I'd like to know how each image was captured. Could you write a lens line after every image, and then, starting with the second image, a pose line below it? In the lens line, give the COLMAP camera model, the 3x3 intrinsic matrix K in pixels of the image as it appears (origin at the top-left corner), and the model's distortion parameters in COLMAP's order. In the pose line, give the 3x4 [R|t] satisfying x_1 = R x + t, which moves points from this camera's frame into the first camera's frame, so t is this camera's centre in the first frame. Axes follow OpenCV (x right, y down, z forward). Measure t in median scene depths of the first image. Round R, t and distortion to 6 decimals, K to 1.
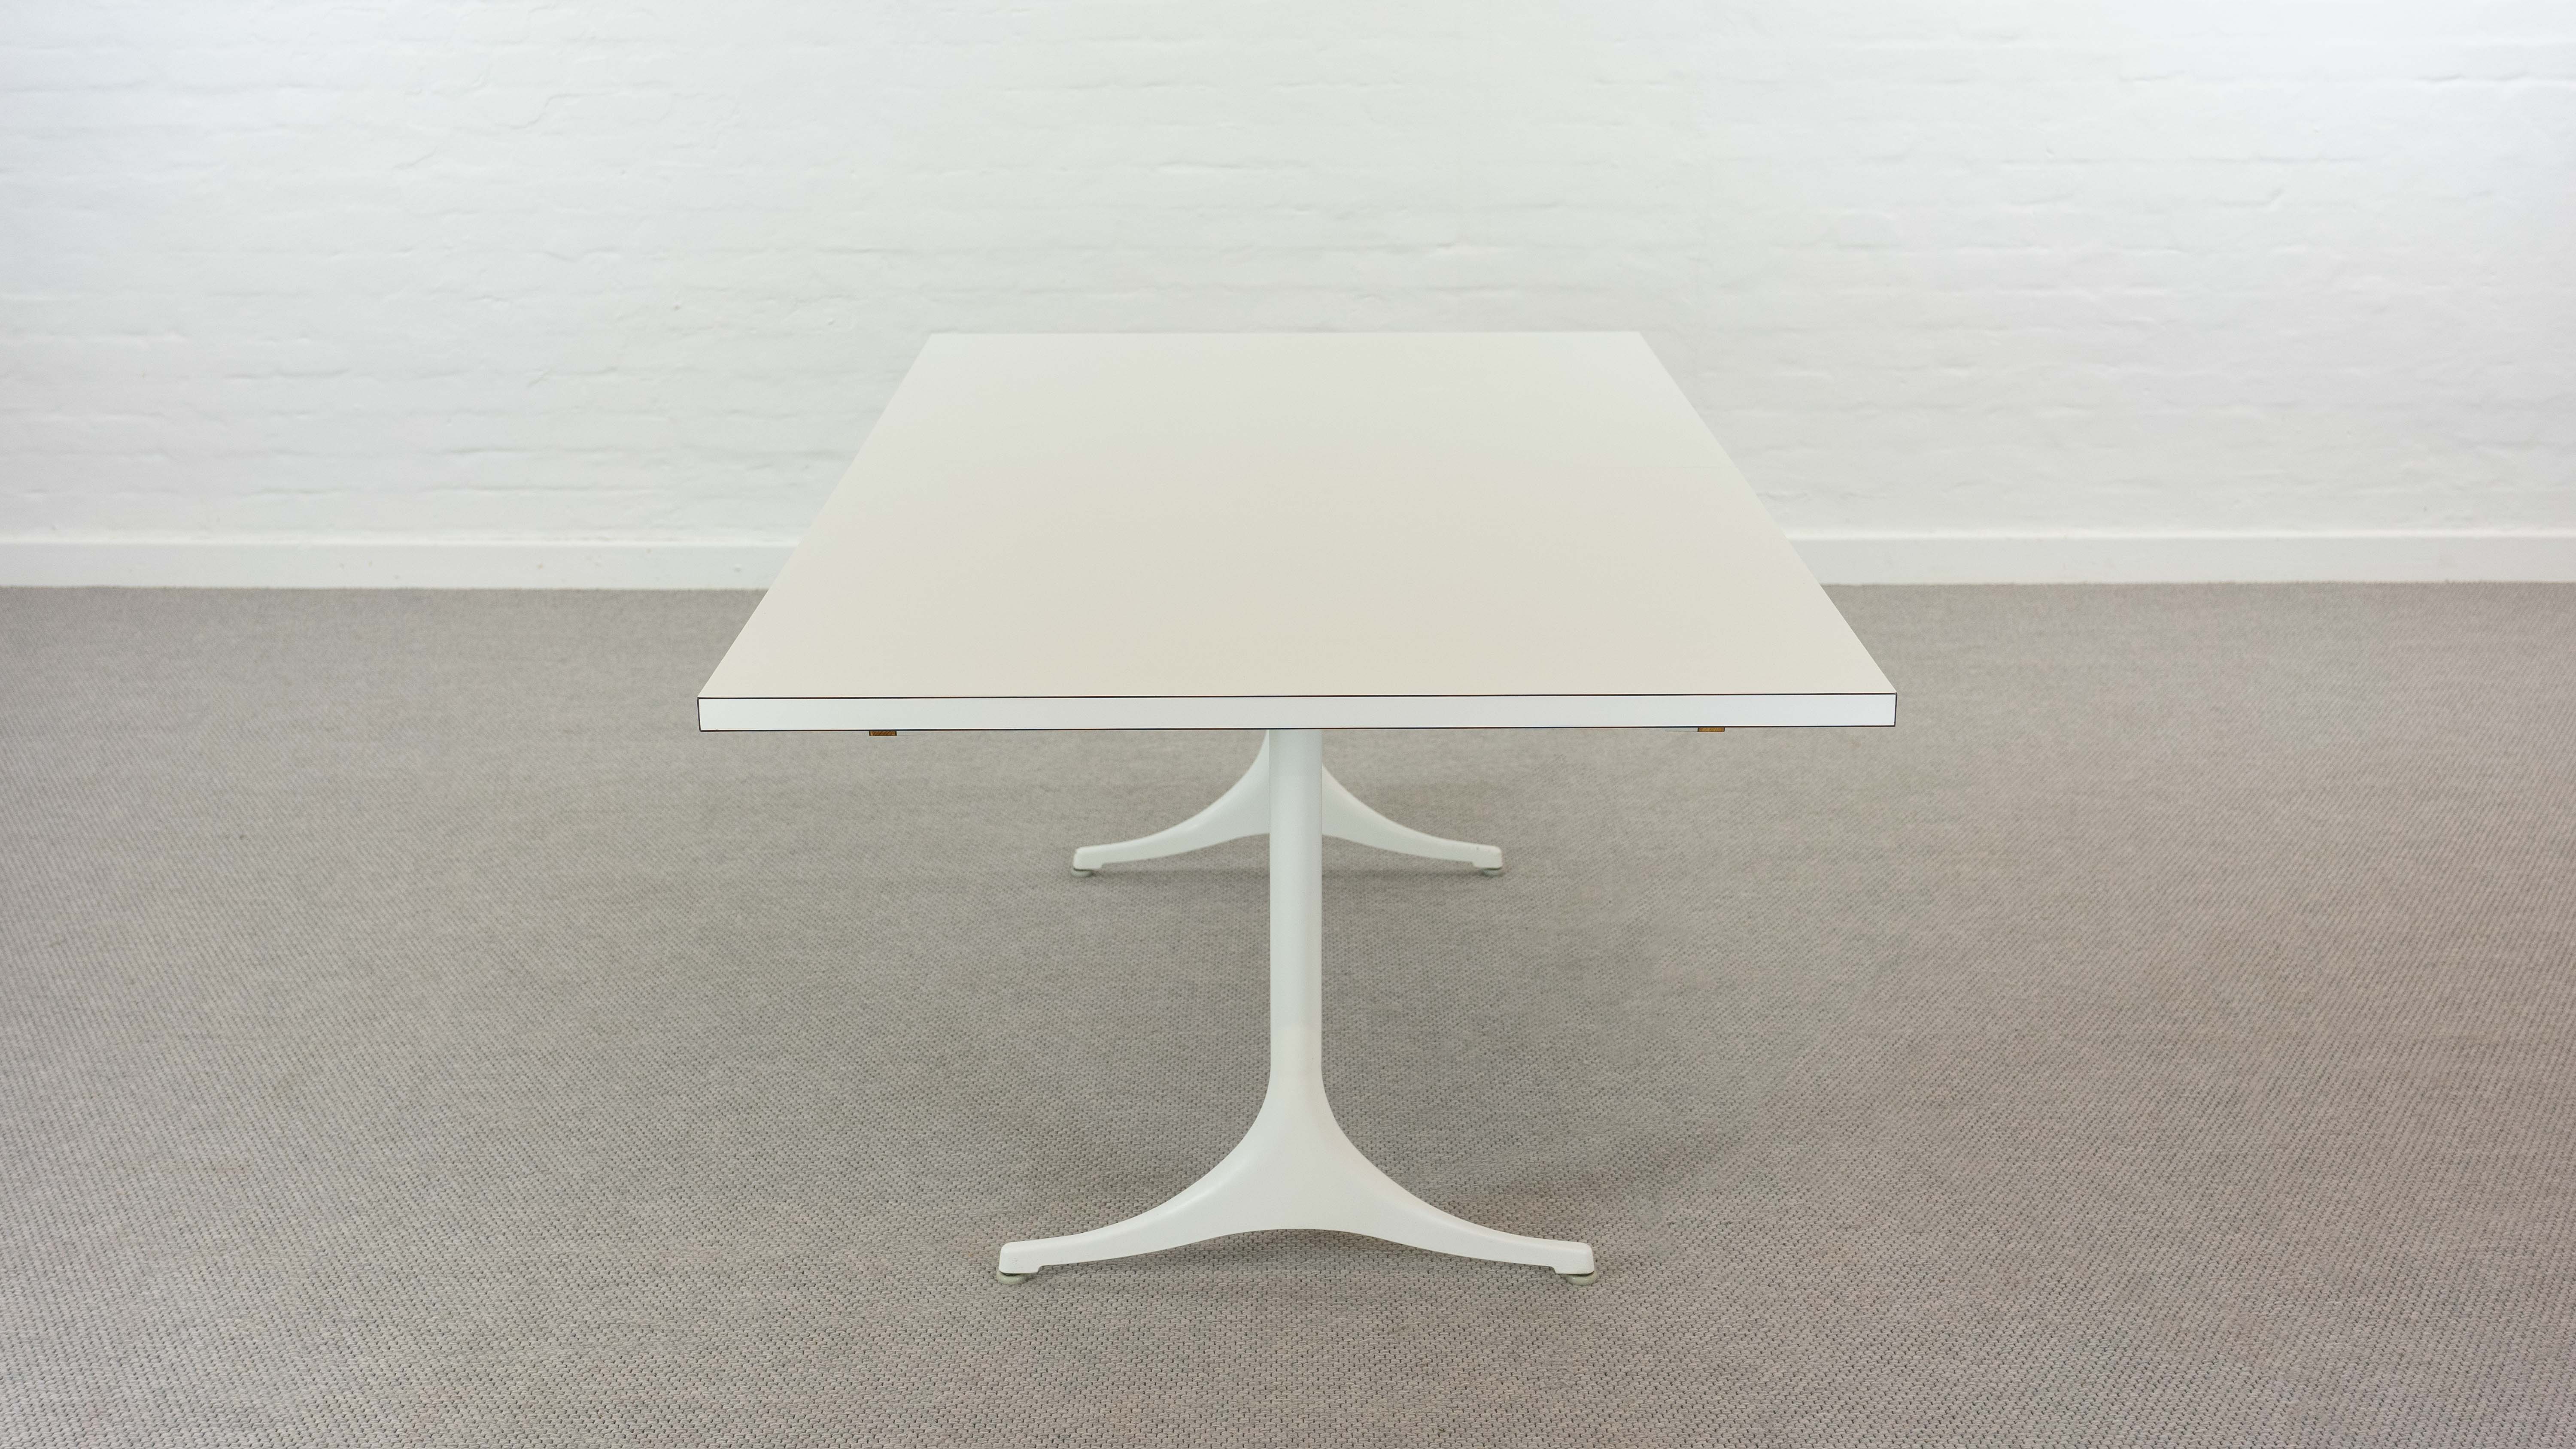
lens RADIAL K [[2957.6, 0, 1288.2], [0, 2957.6, 719.4], [0, 0, 1]] dist [0.004407, -0.003246]
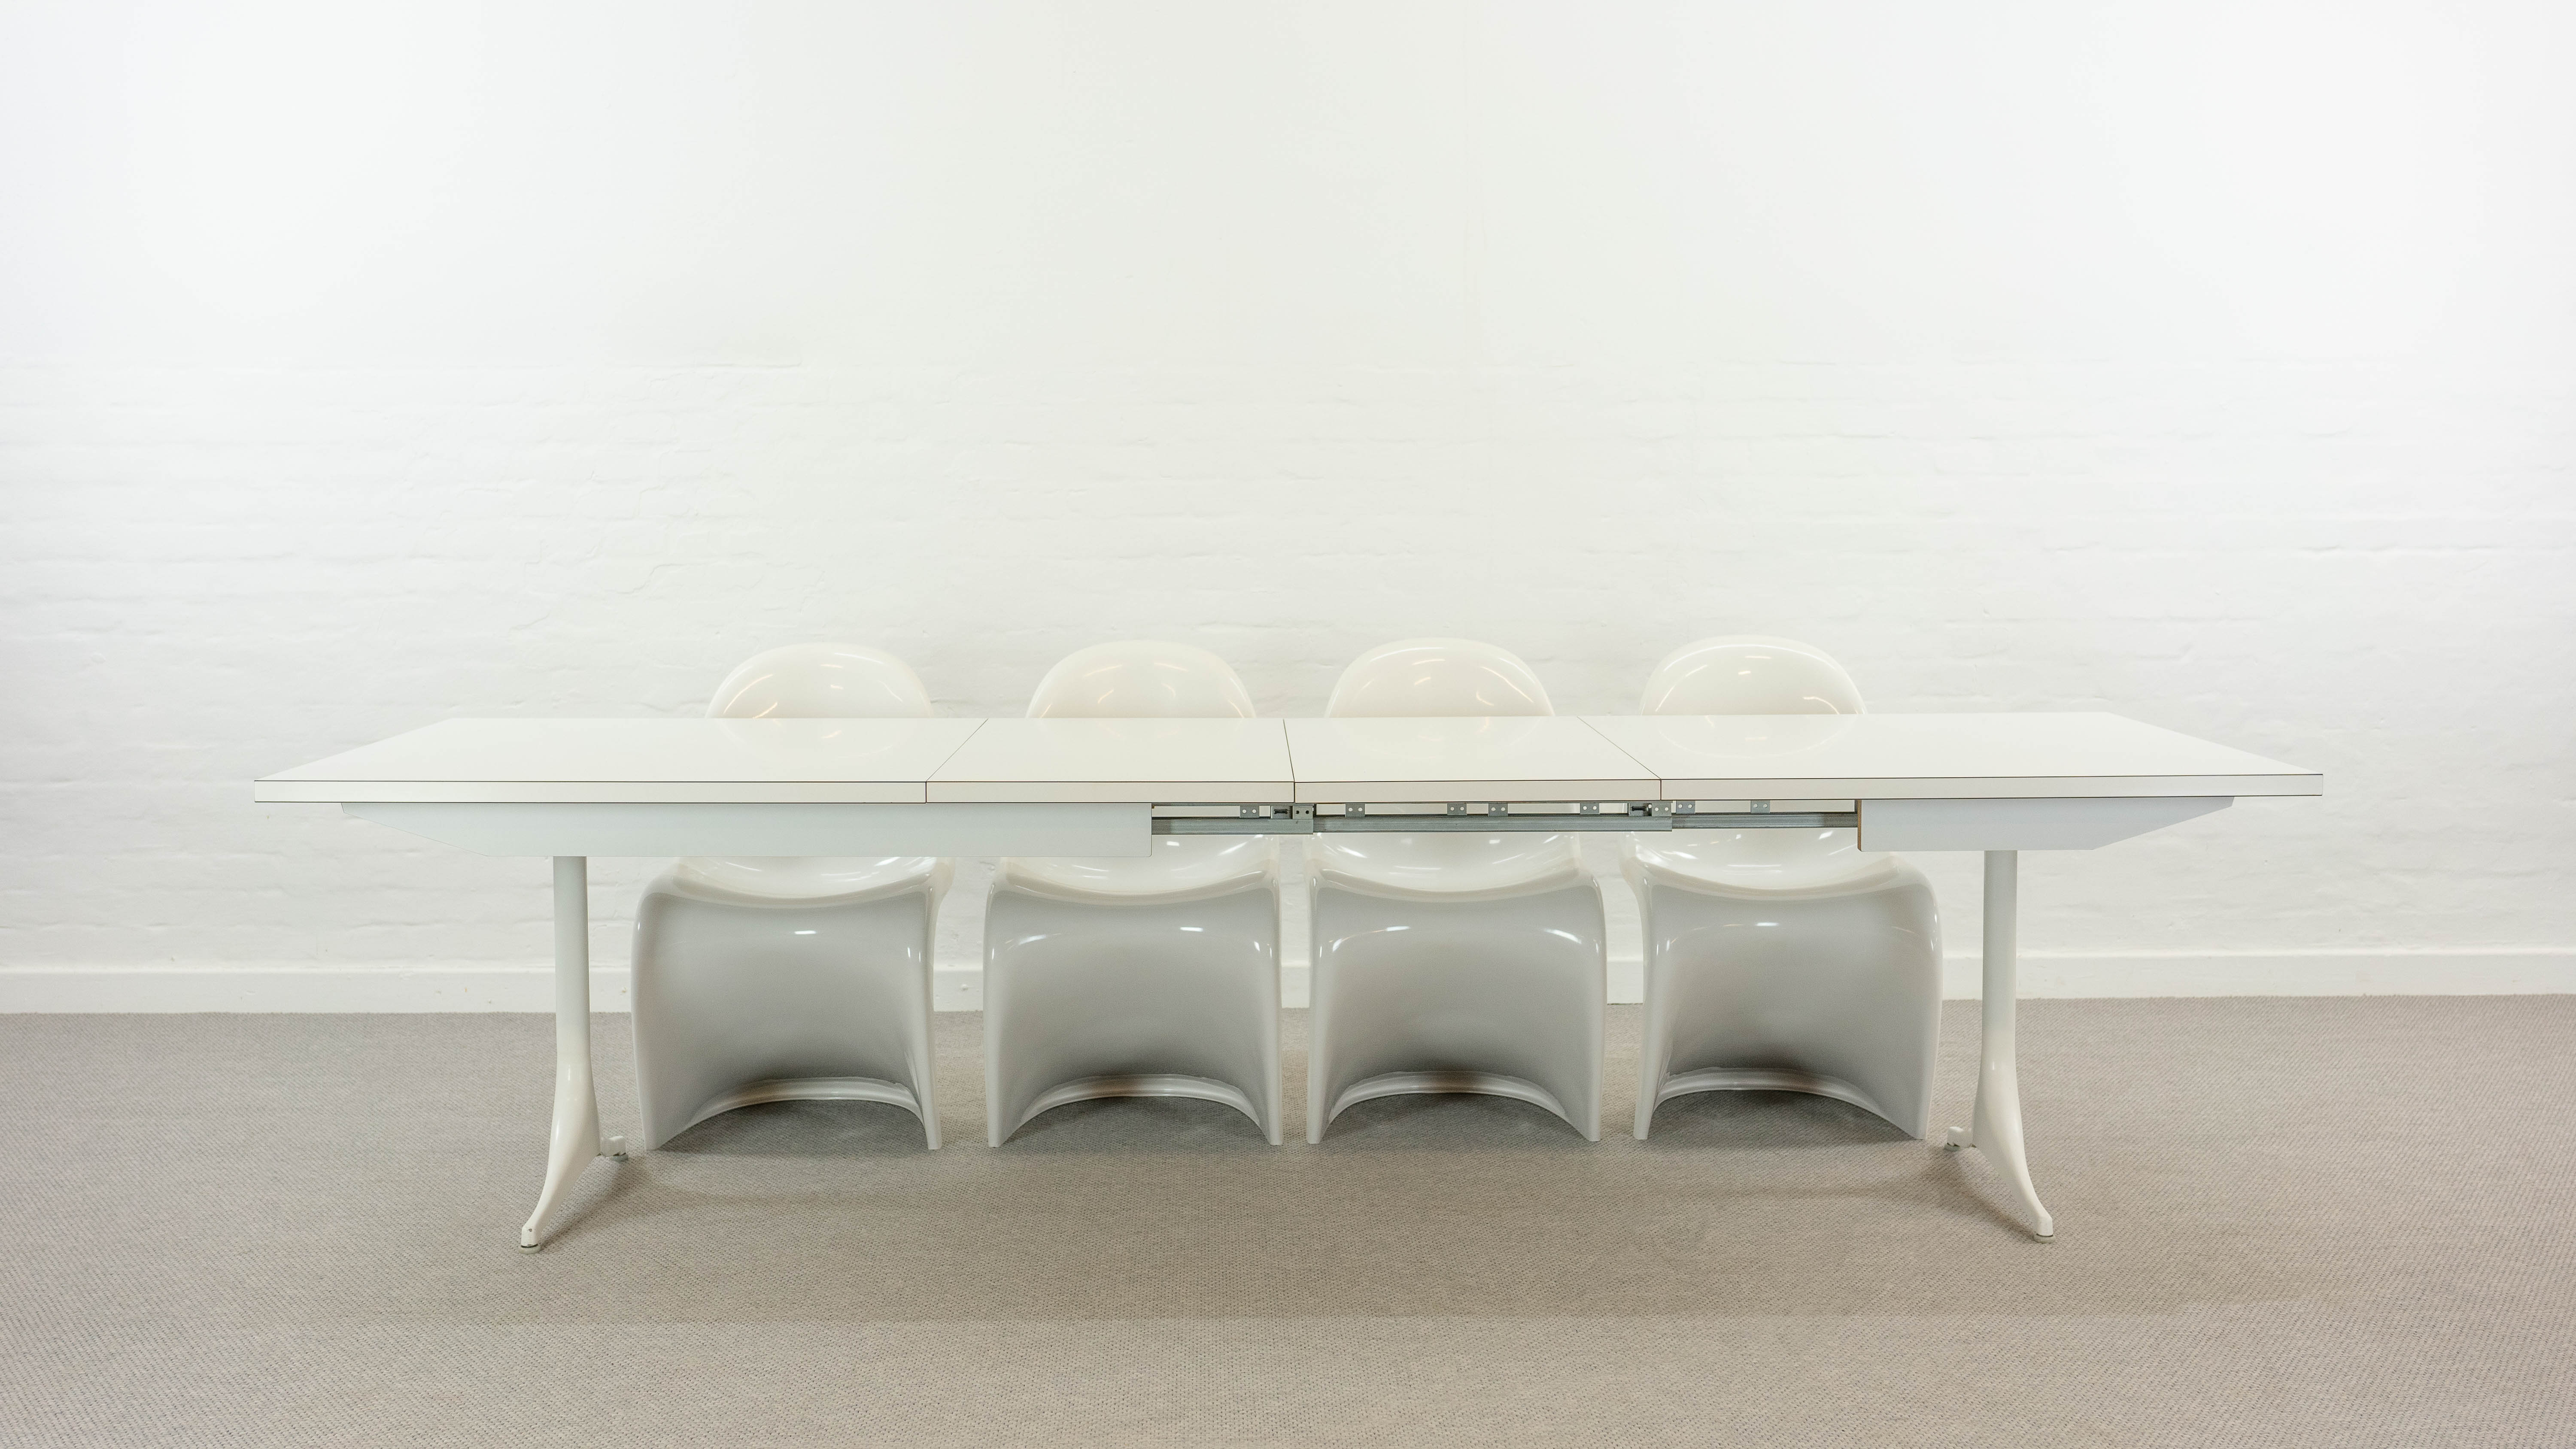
lens RADIAL K [[2955.3, 0, 1287.6], [0, 2955.3, 719.4], [0, 0, 1]] dist [0.006295, -0.005972]
pose [[0.999517, -0.002557, 0.030968, -0.055896], [0.008970, 0.977924, -0.208770, 0.102212], [-0.029750, 0.208947, 0.977474, -0.111359]]
